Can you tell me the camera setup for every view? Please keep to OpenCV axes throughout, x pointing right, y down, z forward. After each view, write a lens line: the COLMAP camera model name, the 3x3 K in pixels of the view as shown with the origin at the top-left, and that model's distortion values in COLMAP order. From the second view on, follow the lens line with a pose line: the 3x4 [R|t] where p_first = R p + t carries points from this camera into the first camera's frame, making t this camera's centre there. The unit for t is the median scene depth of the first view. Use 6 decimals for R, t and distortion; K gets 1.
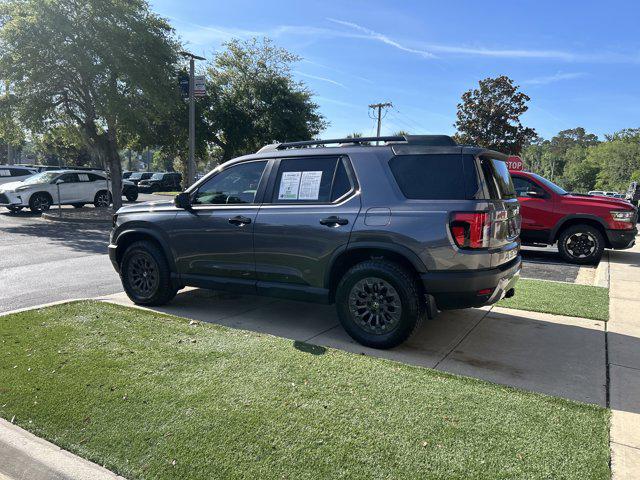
lens RADIAL K [[482.6, 0, 324.6], [0, 482.6, 240.8], [0, 0, 1]] dist [0.049946, -0.049743]
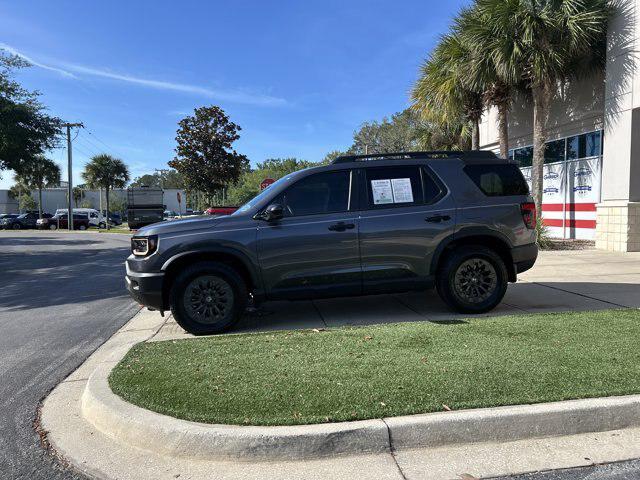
lens RADIAL K [[482.6, 0, 321.9], [0, 482.6, 242.3], [0, 0, 1]] dist [0.049946, -0.049743]
pose [[0.785244, -0.086430, 0.613125, -0.205113], [0.117342, 0.993038, -0.010298, -0.000227], [-0.607966, 0.080031, 0.789919, 0.045722]]
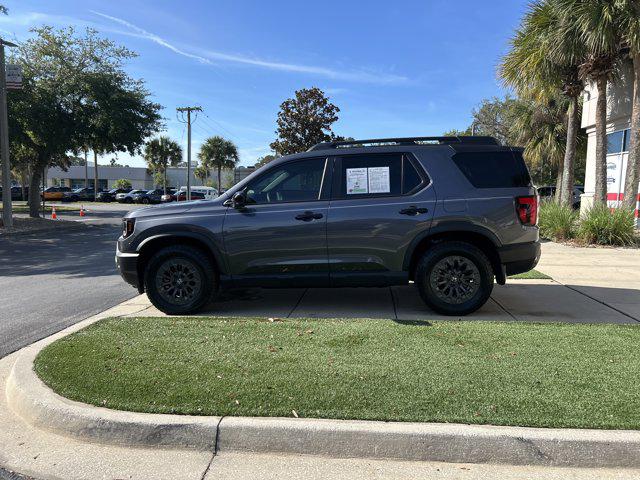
lens RADIAL K [[482.6, 0, 322.4], [0, 482.6, 245.0], [0, 0, 1]] dist [0.049946, -0.049743]
pose [[0.909876, -0.070976, 0.408764, -0.137084], [0.072687, 0.997290, 0.011370, 0.002572], [-0.408463, 0.019366, 0.912569, 0.010908]]
